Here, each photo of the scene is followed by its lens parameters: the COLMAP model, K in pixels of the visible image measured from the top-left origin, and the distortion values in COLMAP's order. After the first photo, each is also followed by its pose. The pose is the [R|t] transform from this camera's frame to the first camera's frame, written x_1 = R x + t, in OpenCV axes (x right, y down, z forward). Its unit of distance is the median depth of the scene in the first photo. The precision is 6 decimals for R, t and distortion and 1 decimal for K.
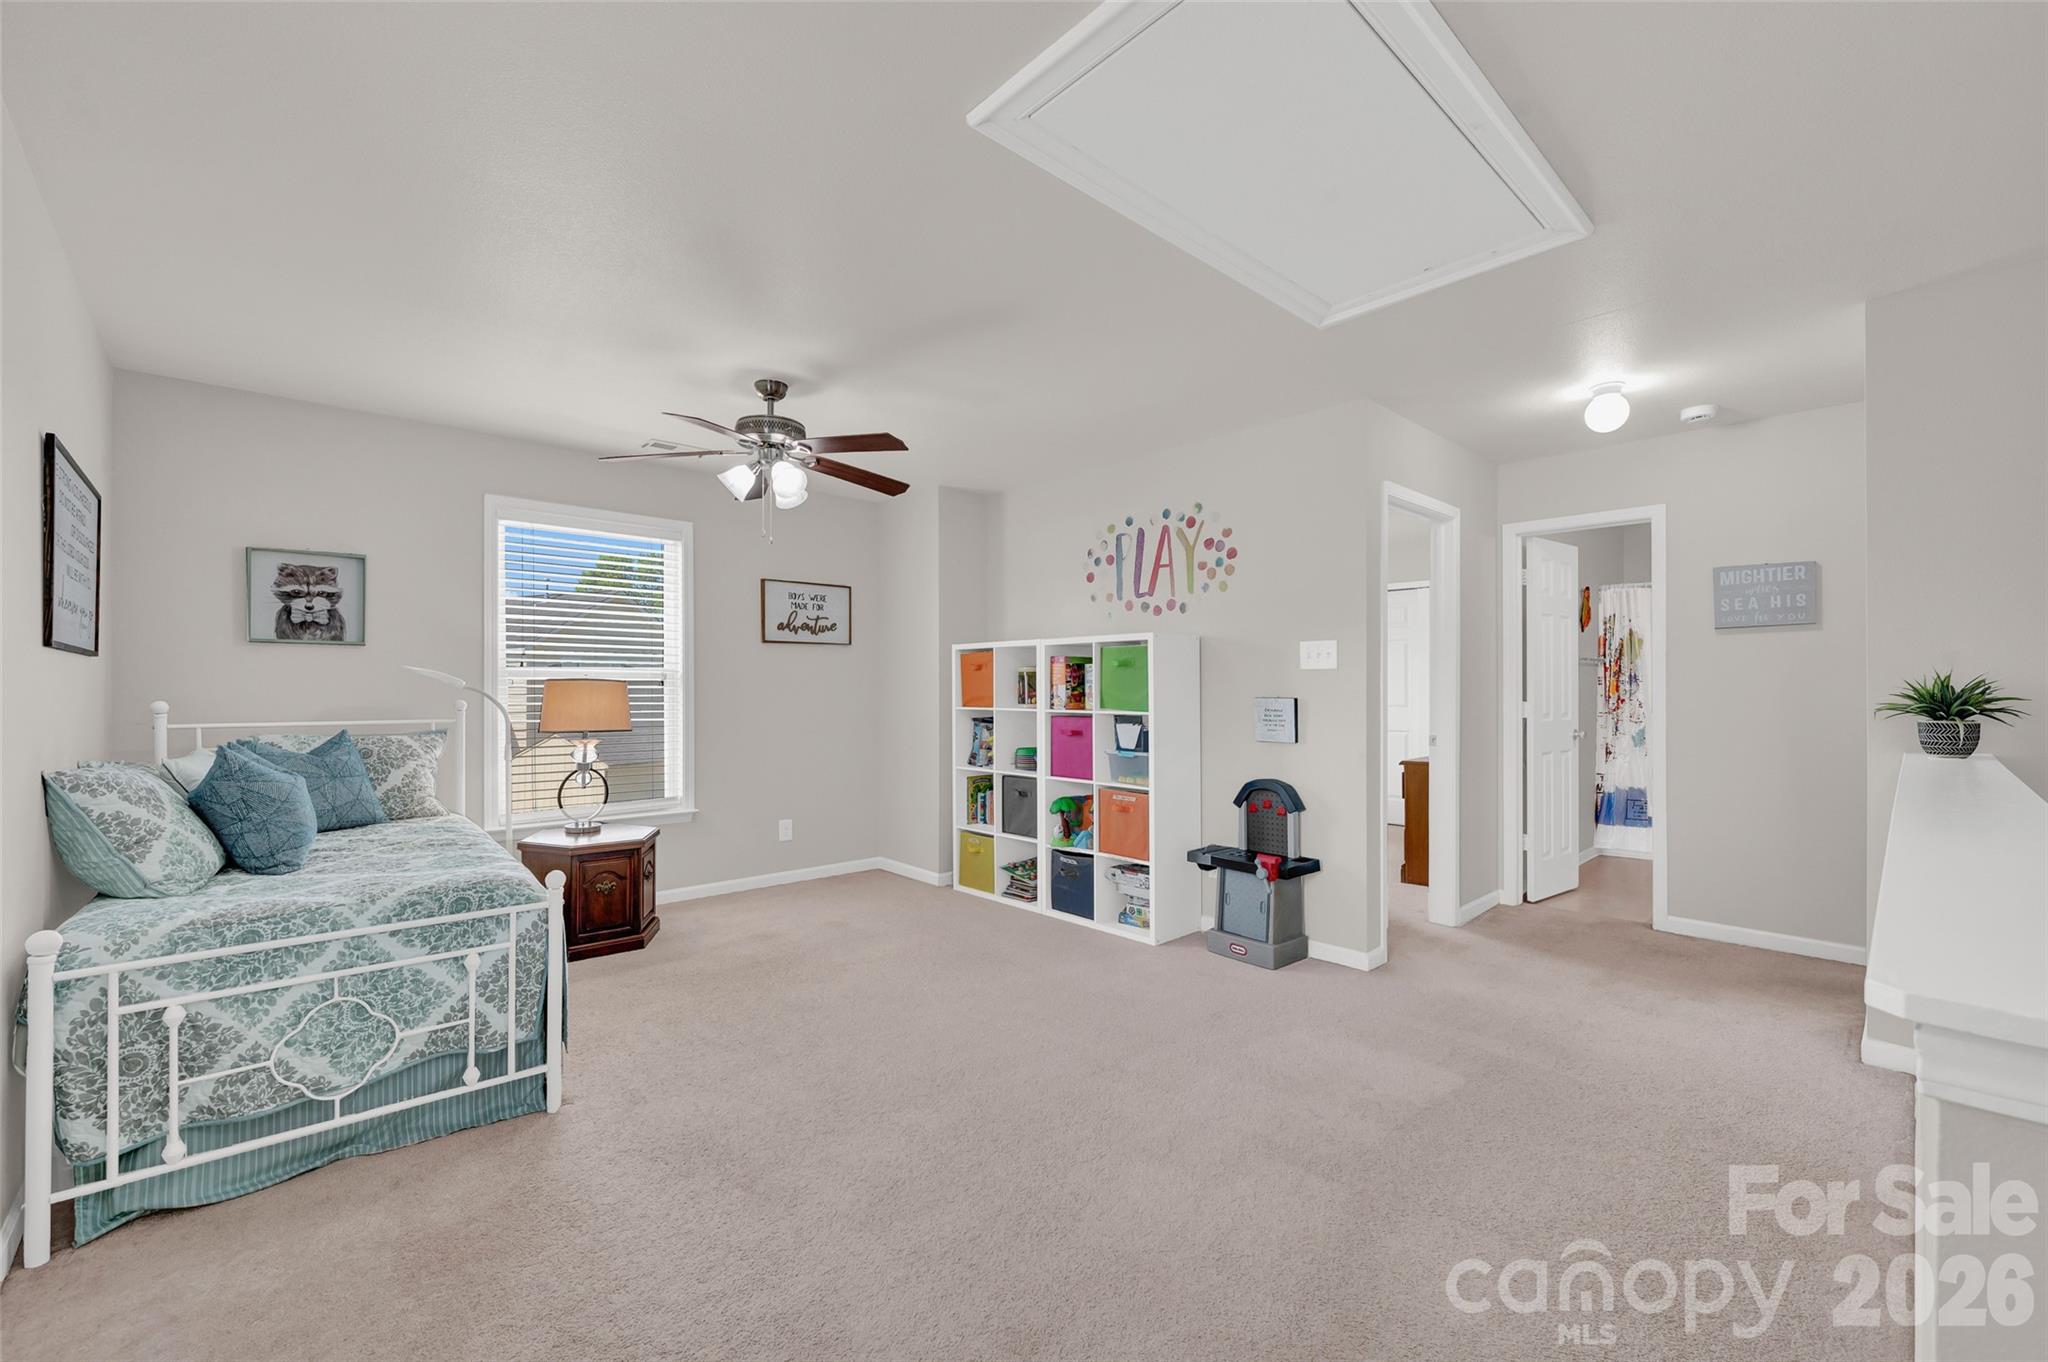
lens RADIAL K [[847.8, 0, 1018.7], [0, 847.8, 682.5], [0, 0, 1]] dist [-0.003296, 0.001415]
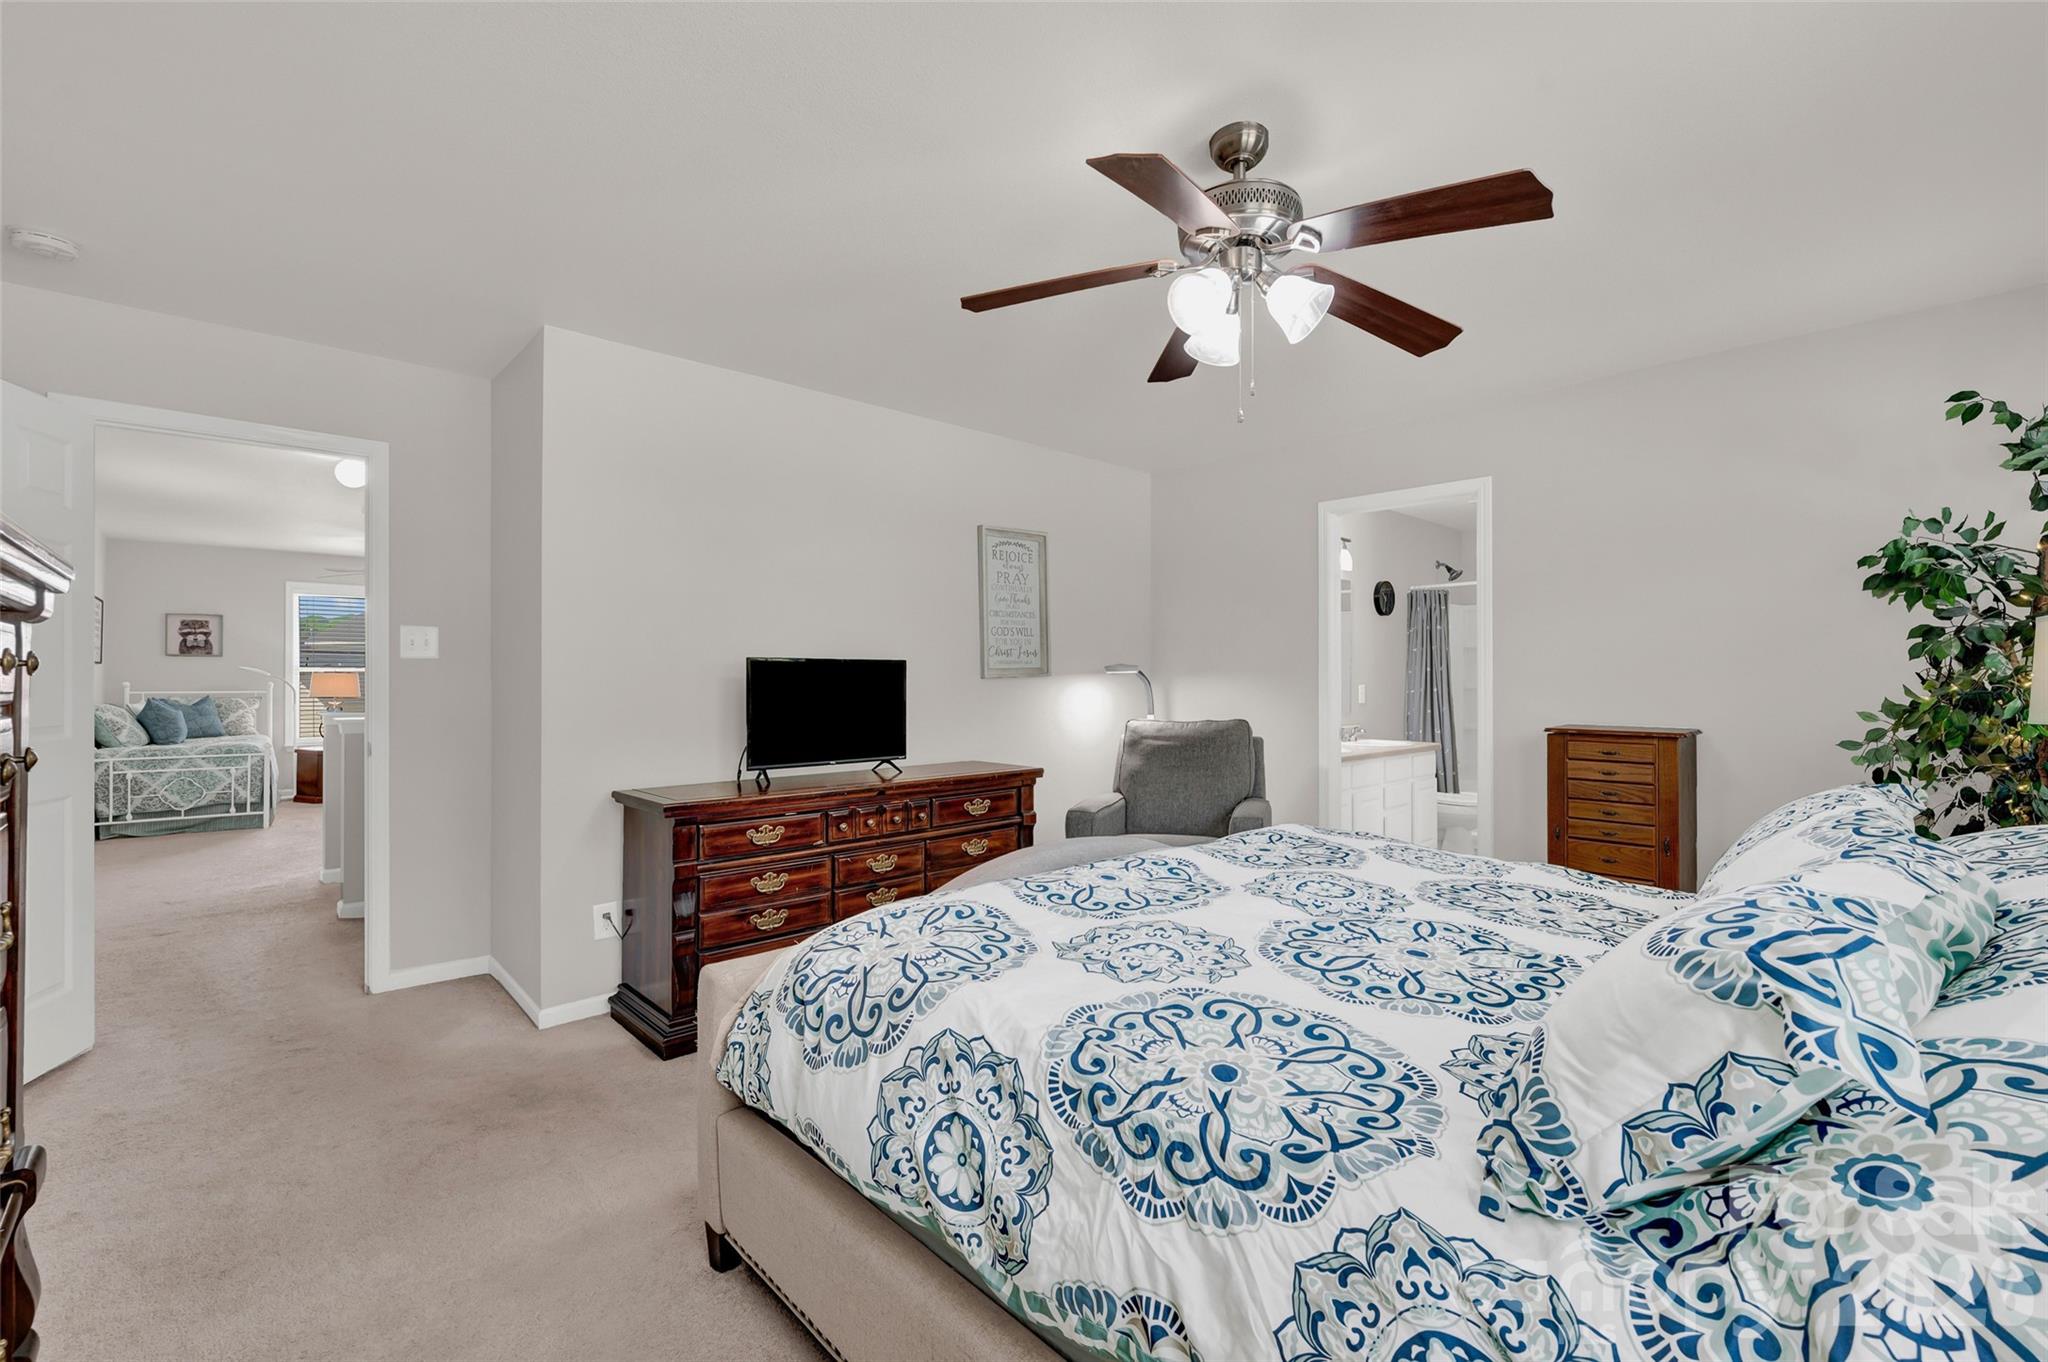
lens RADIAL K [[847.8, 0, 993.0], [0, 847.8, 674.0], [0, 0, 1]] dist [-0.003296, 0.001415]
pose [[0.999991, 0.004309, 0.000092, 1.316867], [-0.004309, 0.999987, 0.002592, -0.015002], [-0.000081, -0.002593, 0.999997, -1.277931]]
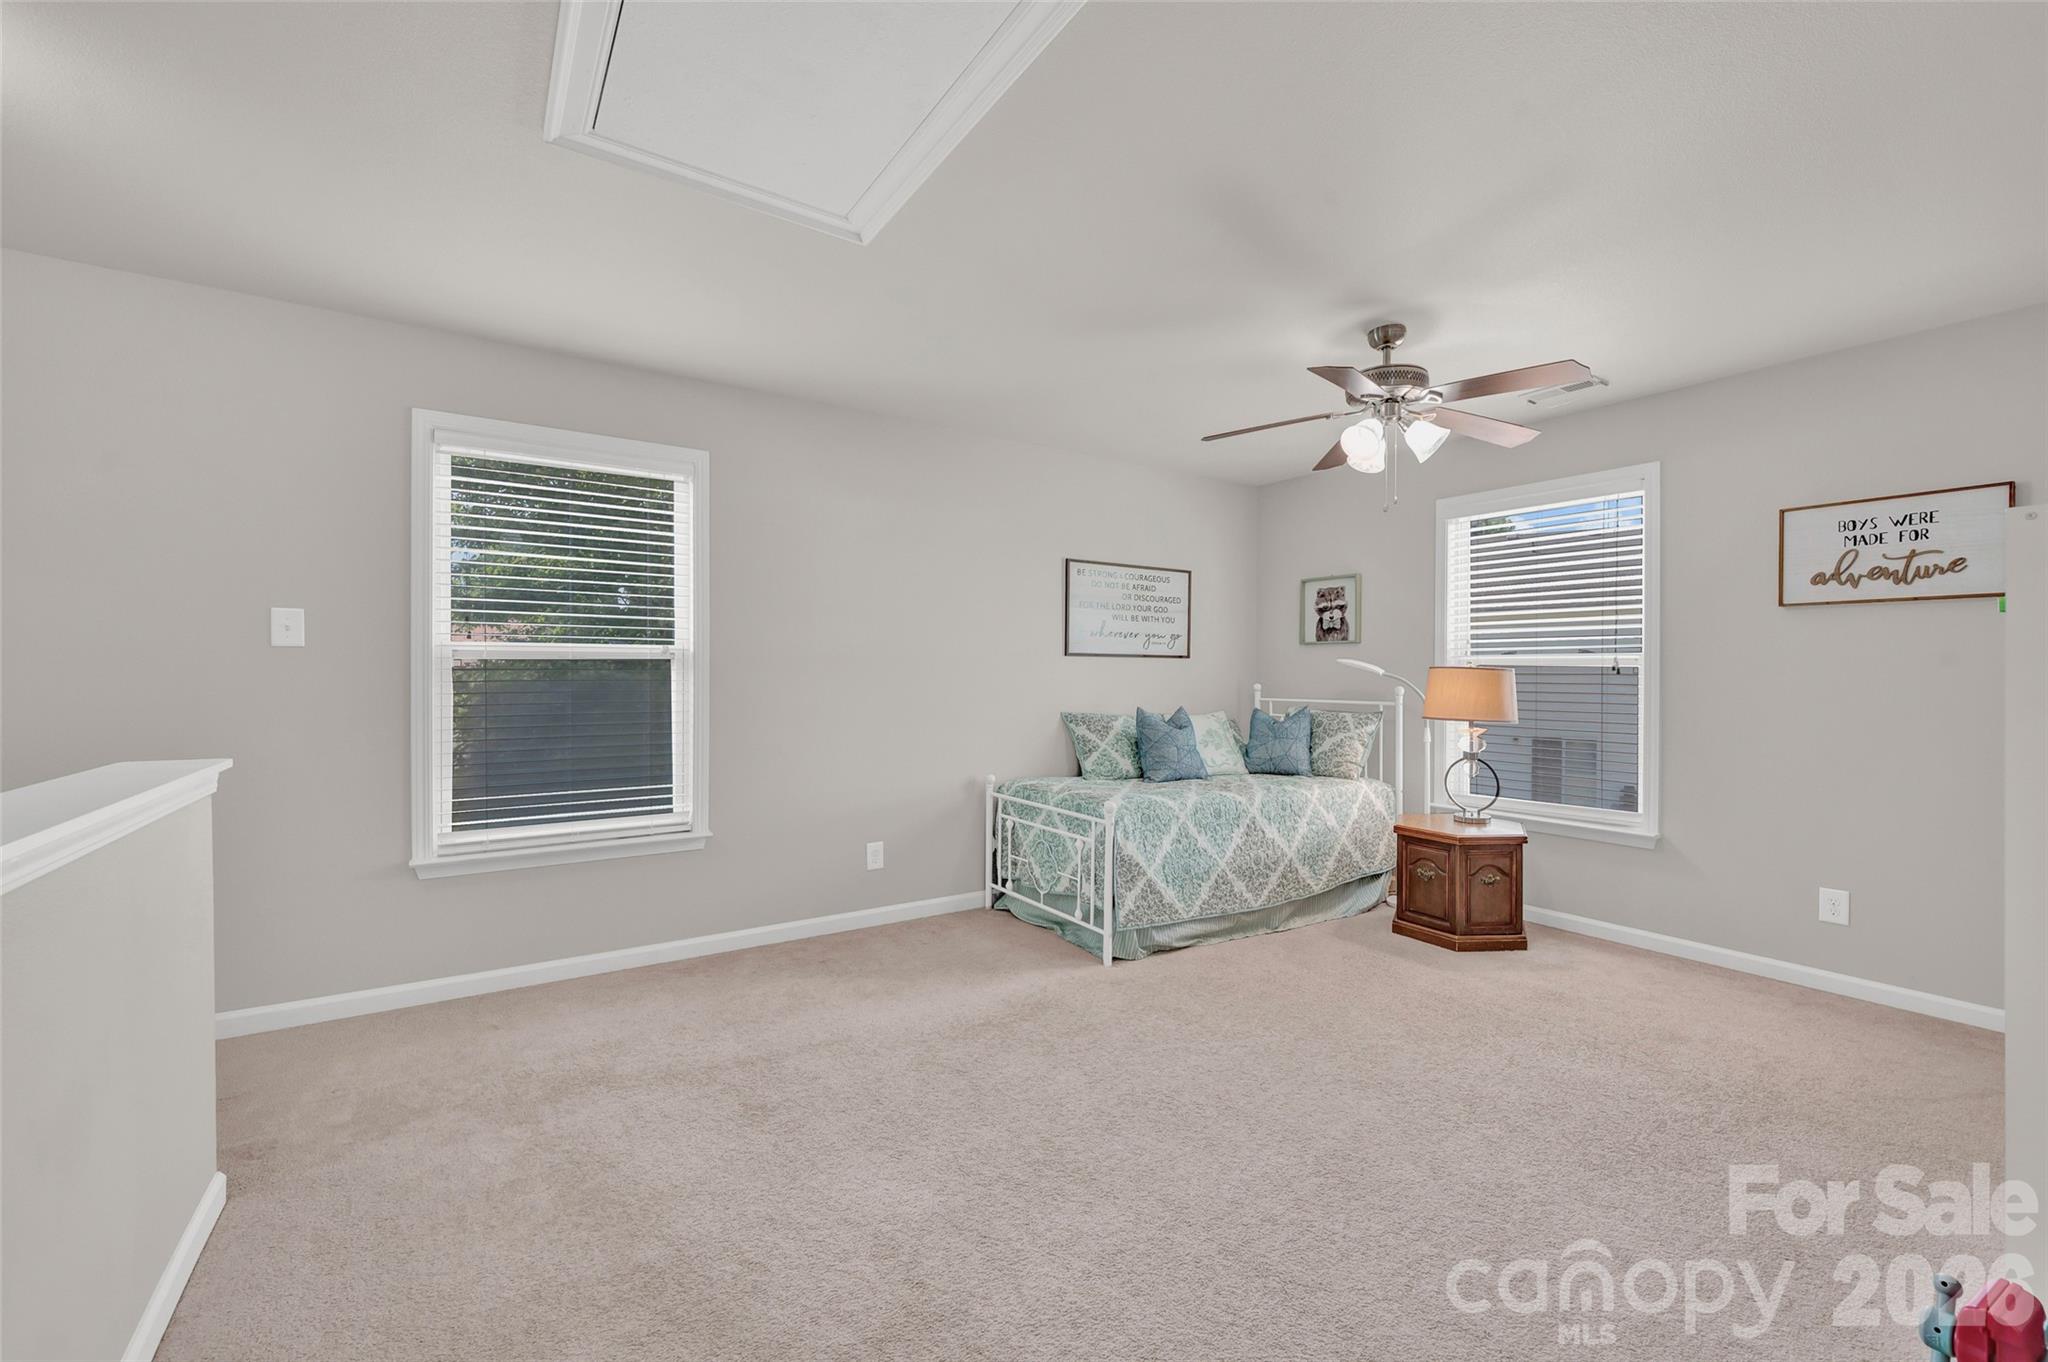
lens RADIAL K [[847.8, 0, 1034.9], [0, 847.8, 680.9], [0, 0, 1]] dist [-0.003296, 0.001415]
pose [[-0.145013, 0.004932, -0.989417, 0.648261], [0.003839, 0.999983, 0.004422, 0.007311], [0.989422, -0.003157, -0.145030, 0.775004]]
